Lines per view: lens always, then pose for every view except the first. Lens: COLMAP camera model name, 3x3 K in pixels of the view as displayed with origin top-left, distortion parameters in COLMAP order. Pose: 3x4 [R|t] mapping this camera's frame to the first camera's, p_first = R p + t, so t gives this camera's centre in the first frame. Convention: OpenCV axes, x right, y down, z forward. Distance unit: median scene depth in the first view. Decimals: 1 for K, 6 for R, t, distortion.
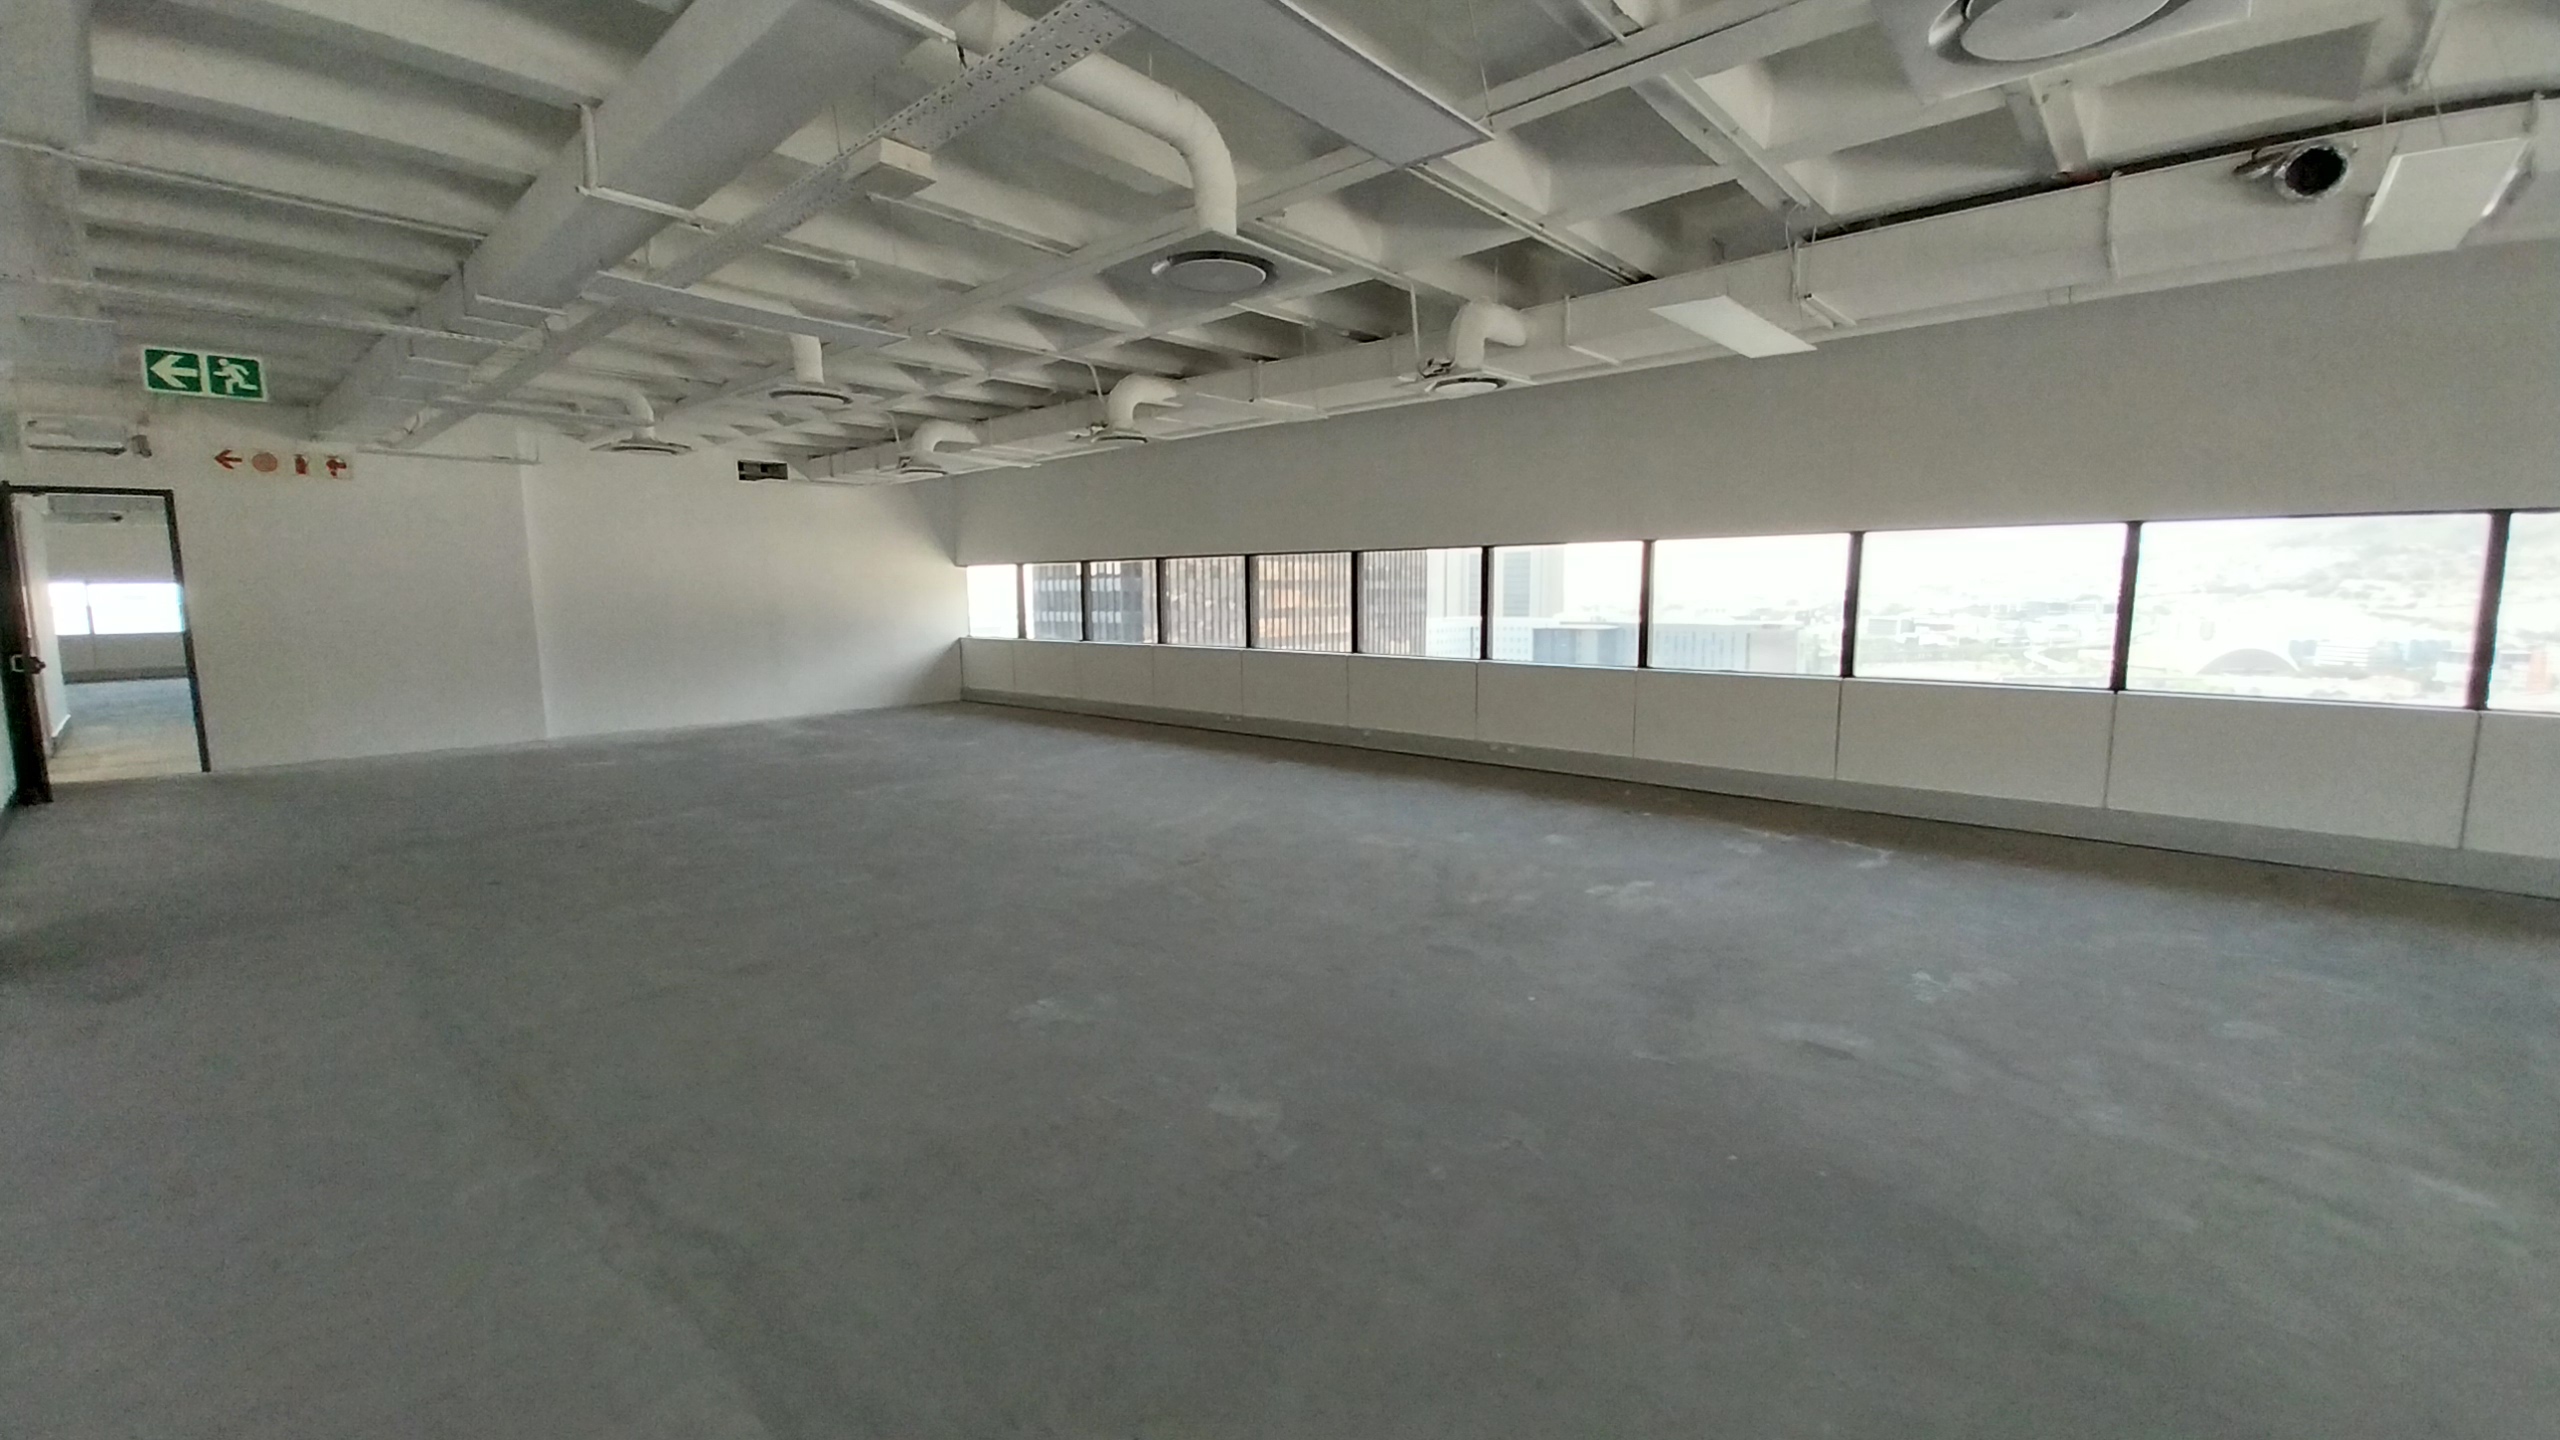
lens RADIAL K [[993.5, 0, 1281.9], [0, 993.5, 721.7], [0, 0, 1]] dist [0.009281, -0.003186]
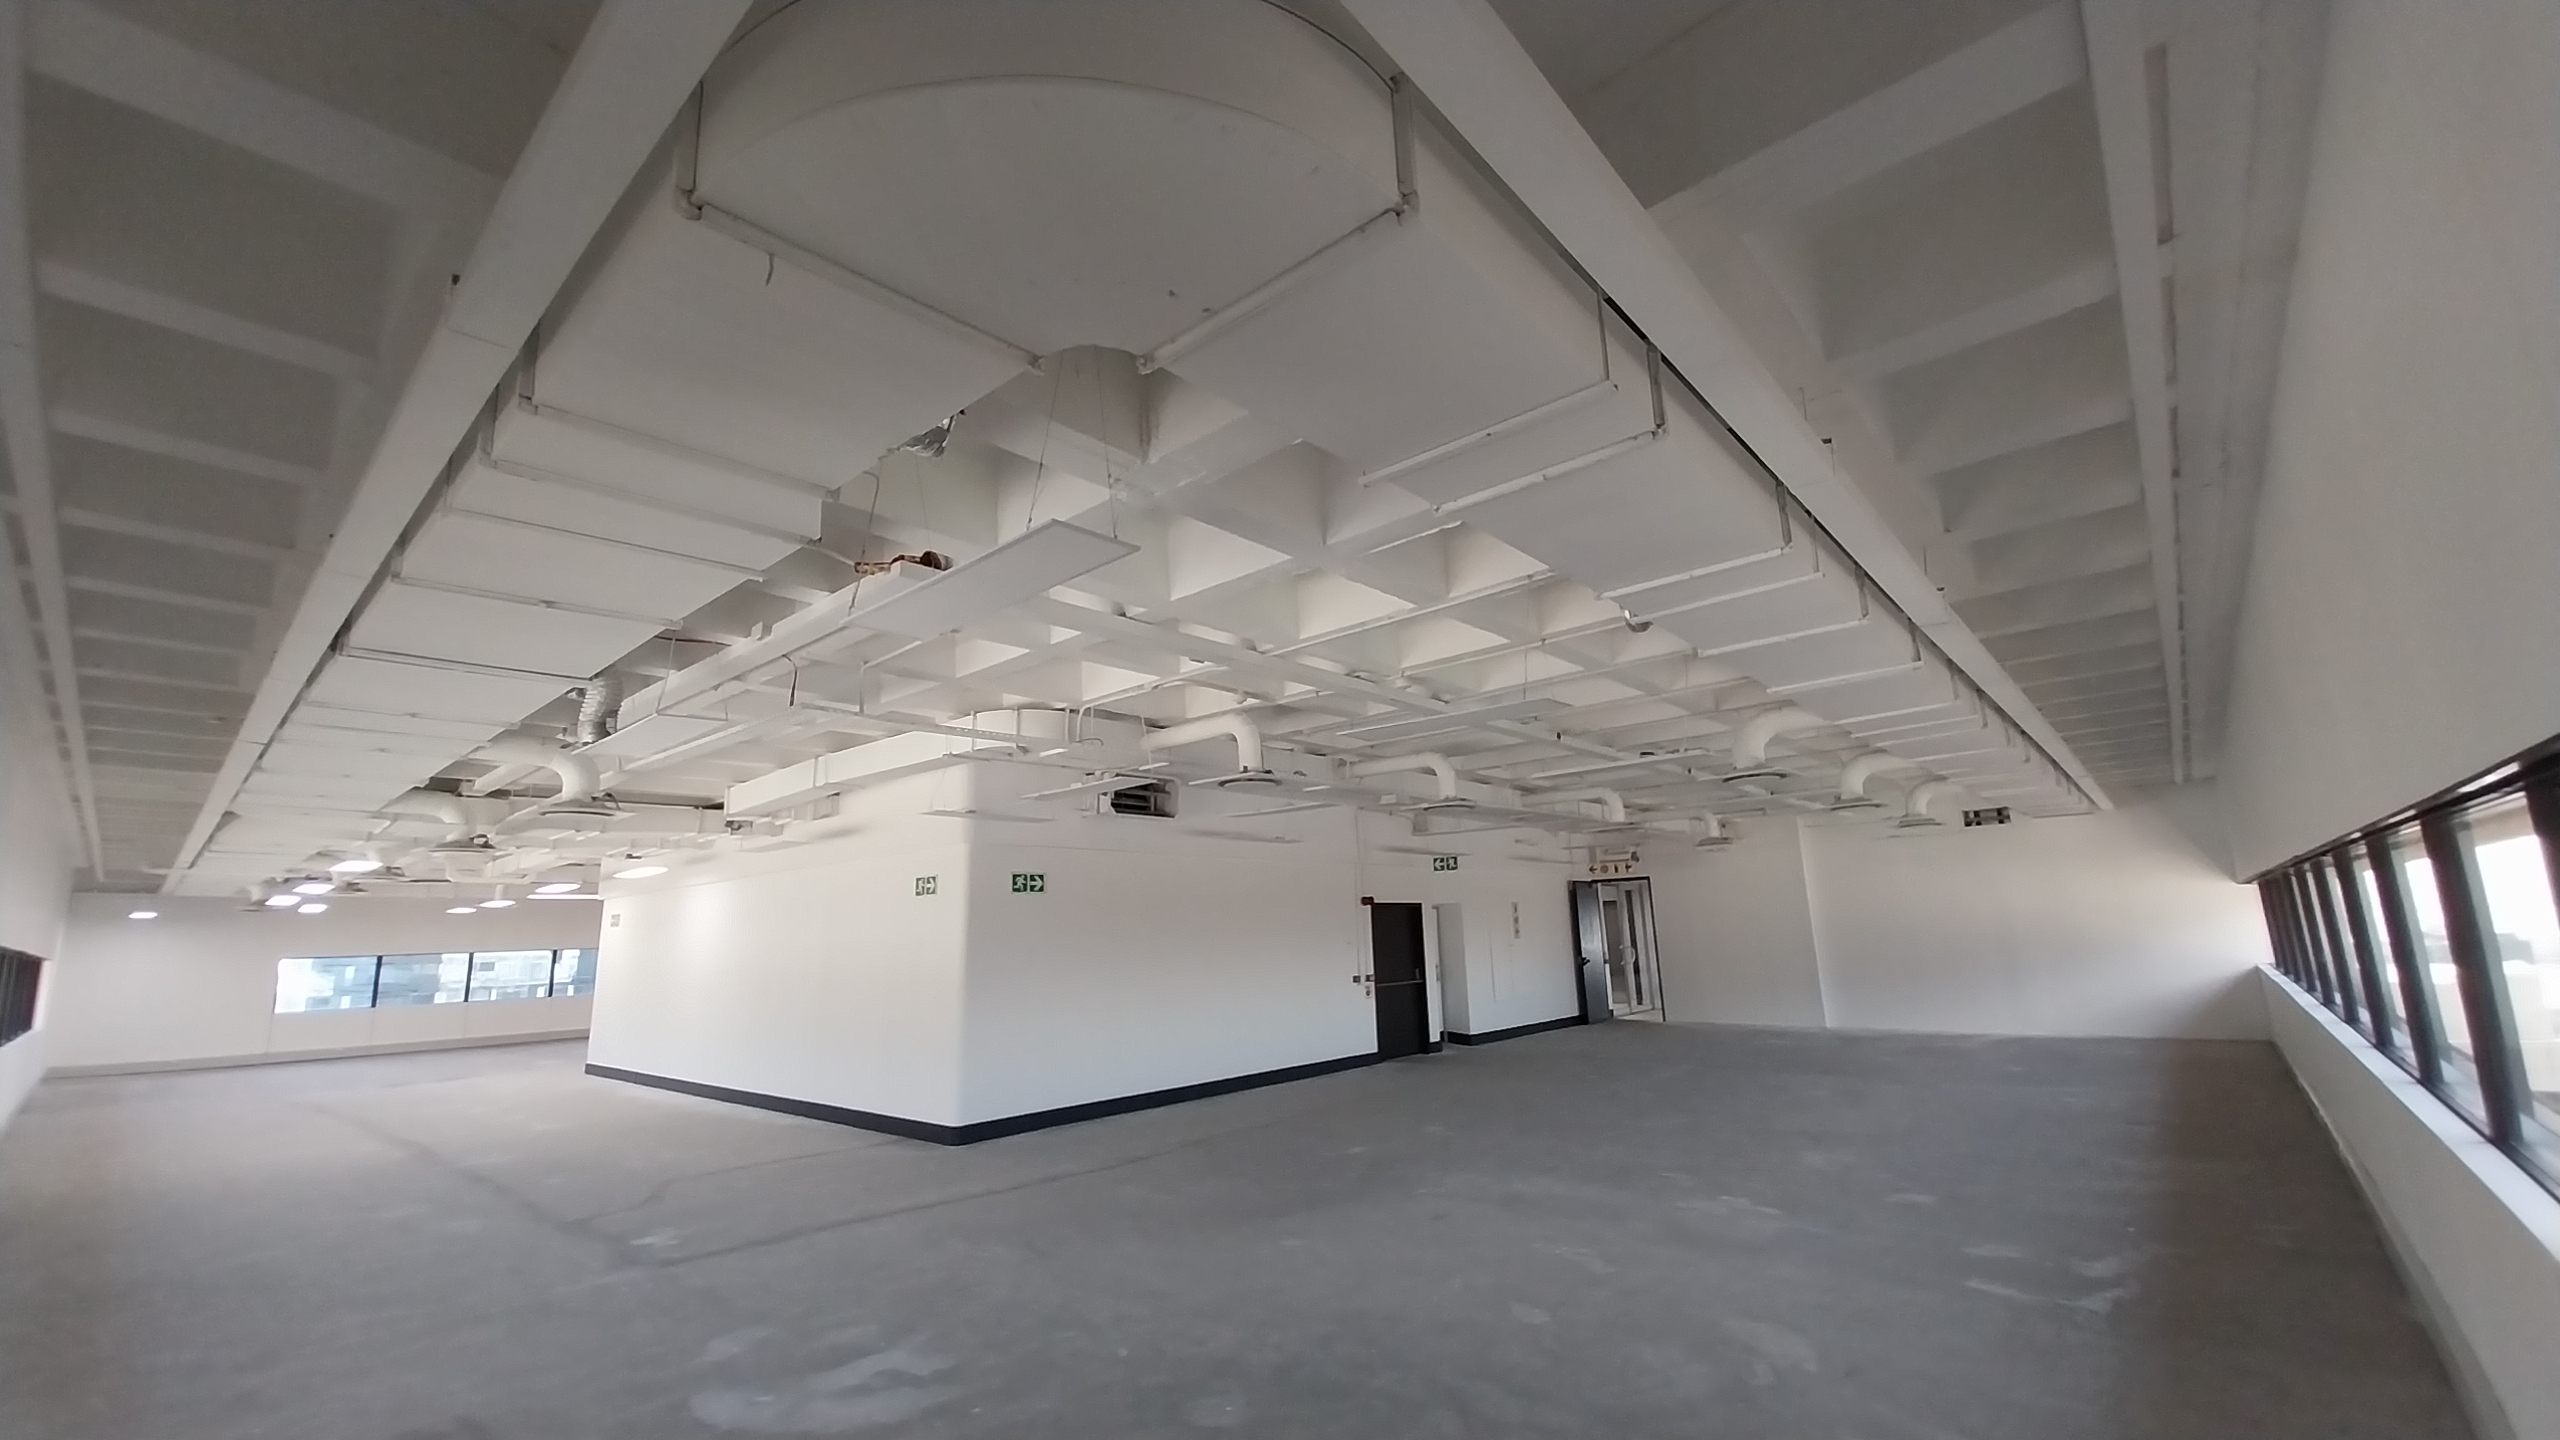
lens RADIAL K [[993.5, 0, 1290.7], [0, 993.5, 727.4], [0, 0, 1]] dist [0.009281, -0.003186]
pose [[0.013805, -0.194184, -0.980868, 0.560499], [-0.103908, 0.975372, -0.194558, -0.033323], [0.994491, 0.104606, -0.006712, 0.149584]]
